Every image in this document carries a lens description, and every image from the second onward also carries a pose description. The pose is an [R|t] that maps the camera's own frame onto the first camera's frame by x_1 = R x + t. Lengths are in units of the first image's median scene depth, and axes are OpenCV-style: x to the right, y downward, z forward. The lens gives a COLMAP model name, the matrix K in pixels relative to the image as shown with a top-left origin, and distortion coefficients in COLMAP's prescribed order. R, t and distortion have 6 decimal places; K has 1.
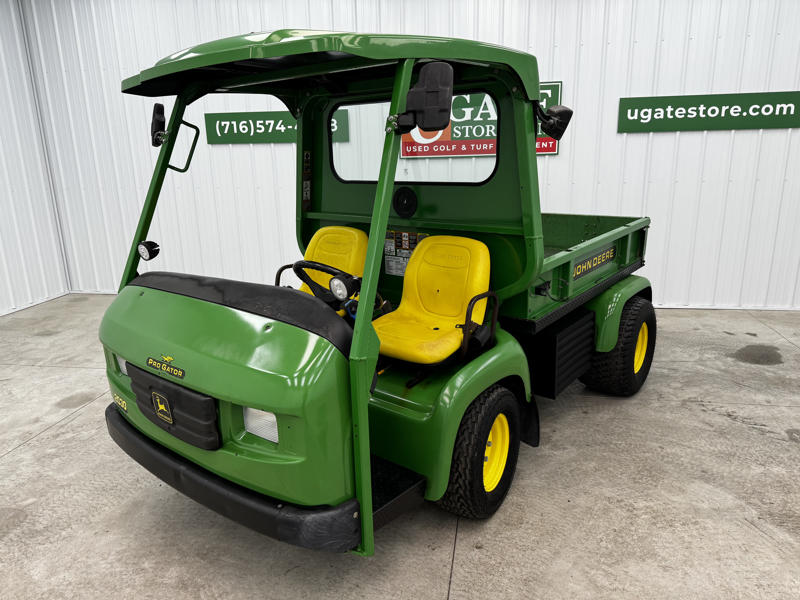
lens RADIAL K [[562.1, 0, 401.2], [0, 562.1, 301.6], [0, 0, 1]] dist [0.052293, -0.063922]
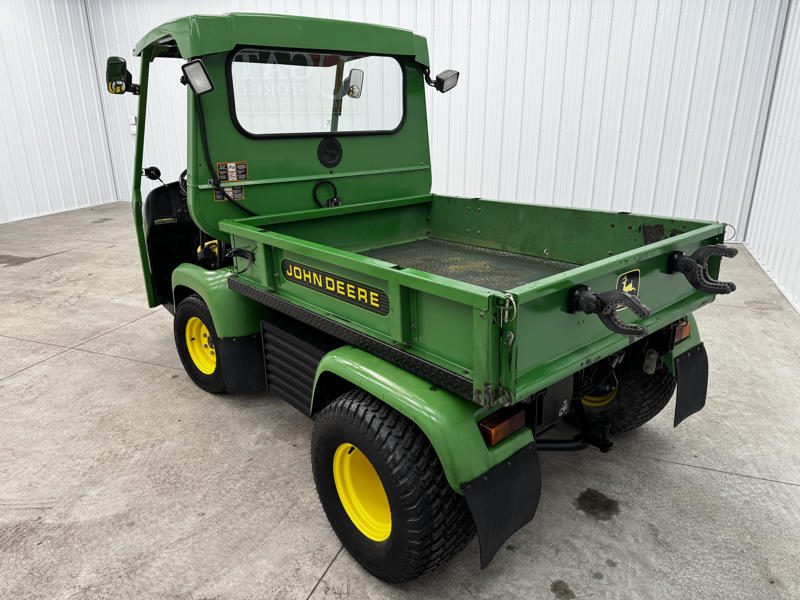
lens RADIAL K [[558.9, 0, 386.1], [0, 558.9, 296.2], [0, 0, 1]] dist [0.063755, -0.075809]
pose [[-0.199736, 0.331781, -0.921969, 0.822593], [-0.235311, 0.897152, 0.373828, -0.276509], [0.951175, 0.291616, -0.101122, 1.004547]]
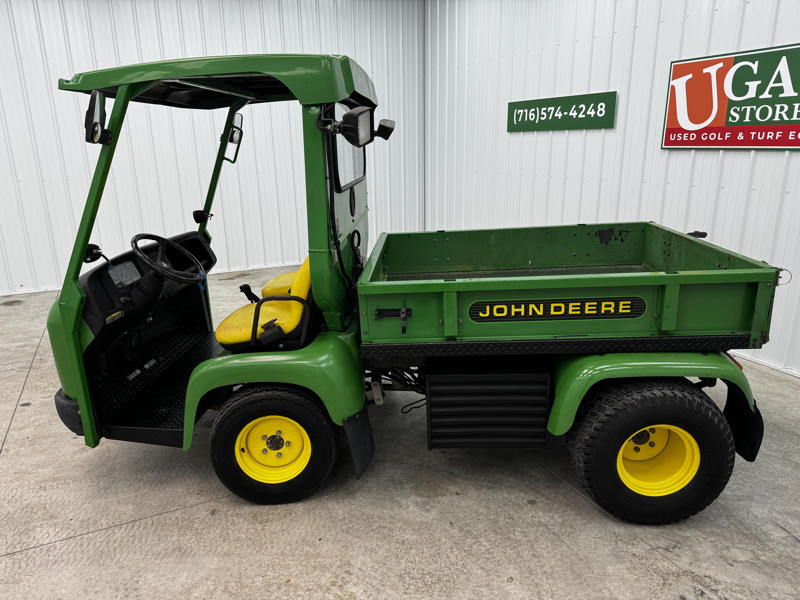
lens RADIAL K [[561.2, 0, 399.3], [0, 561.2, 294.9], [0, 0, 1]] dist [0.057158, -0.073178]
pose [[0.589273, 0.224220, -0.776198, 0.693611], [-0.202262, 0.971067, 0.126959, -0.122120], [0.782207, 0.082181, 0.617574, 0.350013]]
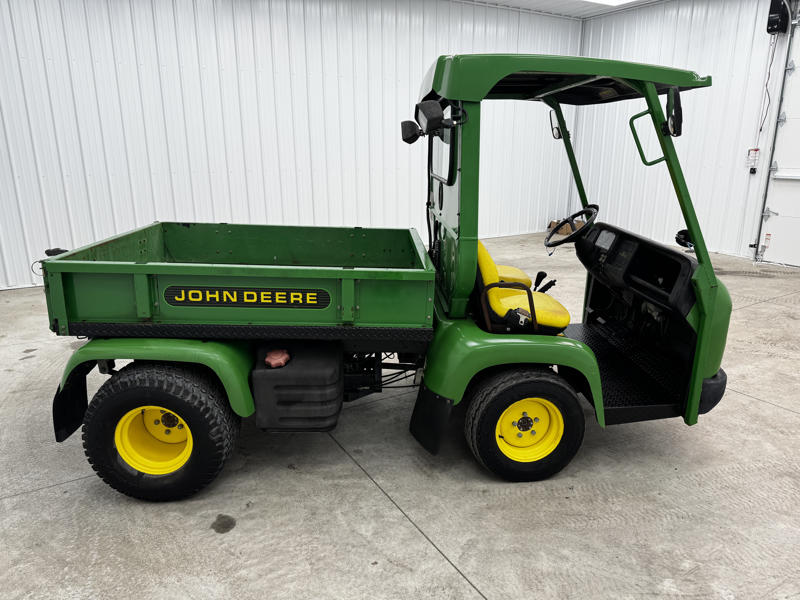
lens RADIAL K [[561.2, 0, 399.3], [0, 561.2, 294.9], [0, 0, 1]] dist [0.057158, -0.073178]
pose [[-0.653065, -0.165860, 0.738916, -0.599370], [0.209254, 0.898213, 0.386558, -0.338315], [-0.727818, 0.407068, -0.551885, 1.343649]]
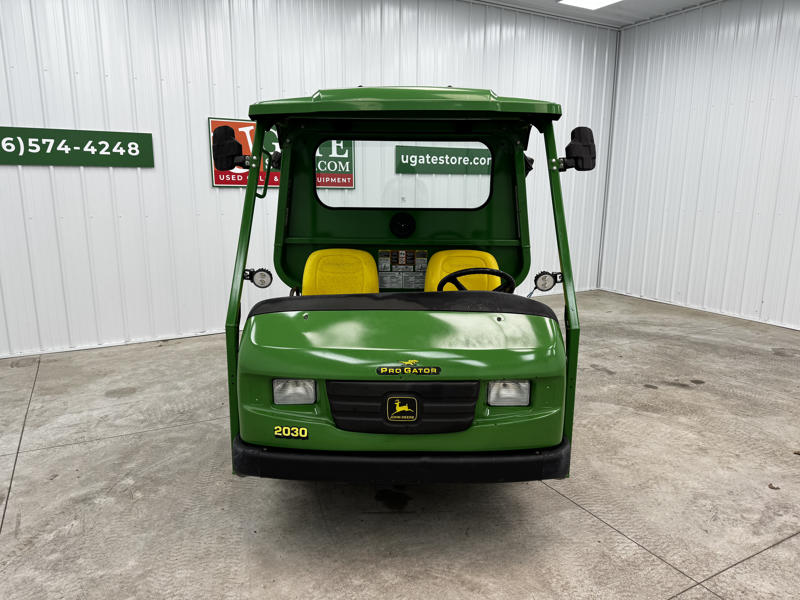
lens RADIAL K [[561.2, 0, 399.3], [0, 561.2, 294.9], [0, 0, 1]] dist [0.057158, -0.073178]
pose [[0.778047, -0.093285, 0.621241, -0.584606], [0.134833, 0.990664, -0.020109, -0.006149], [-0.613565, 0.099410, 0.783362, 0.070286]]
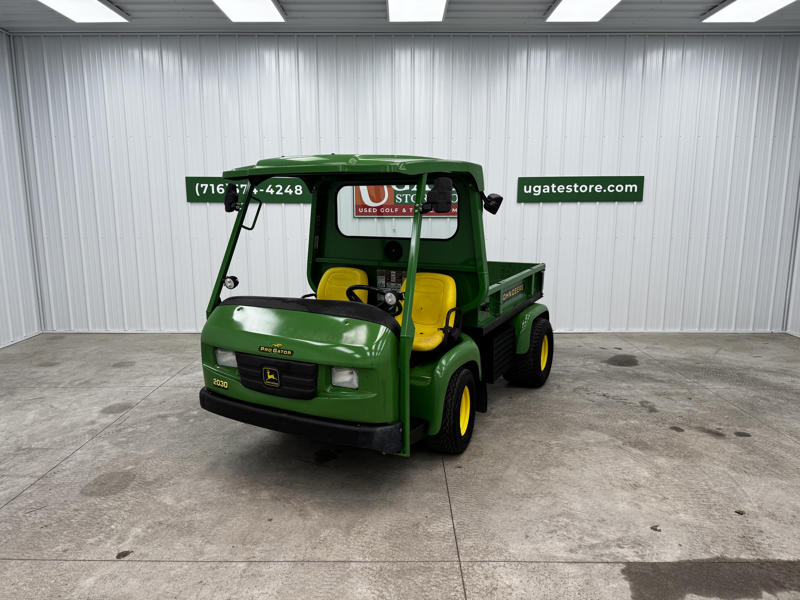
lens RADIAL K [[555.0, 0, 400.0], [0, 555.0, 300.0], [0, 0, 1]] dist [0.145501, -0.249777]
pose [[0.984815, -0.008587, 0.173397, -0.181015], [0.024290, 0.995768, -0.088639, 0.064447], [-0.171902, 0.091504, 0.980855, -0.339209]]
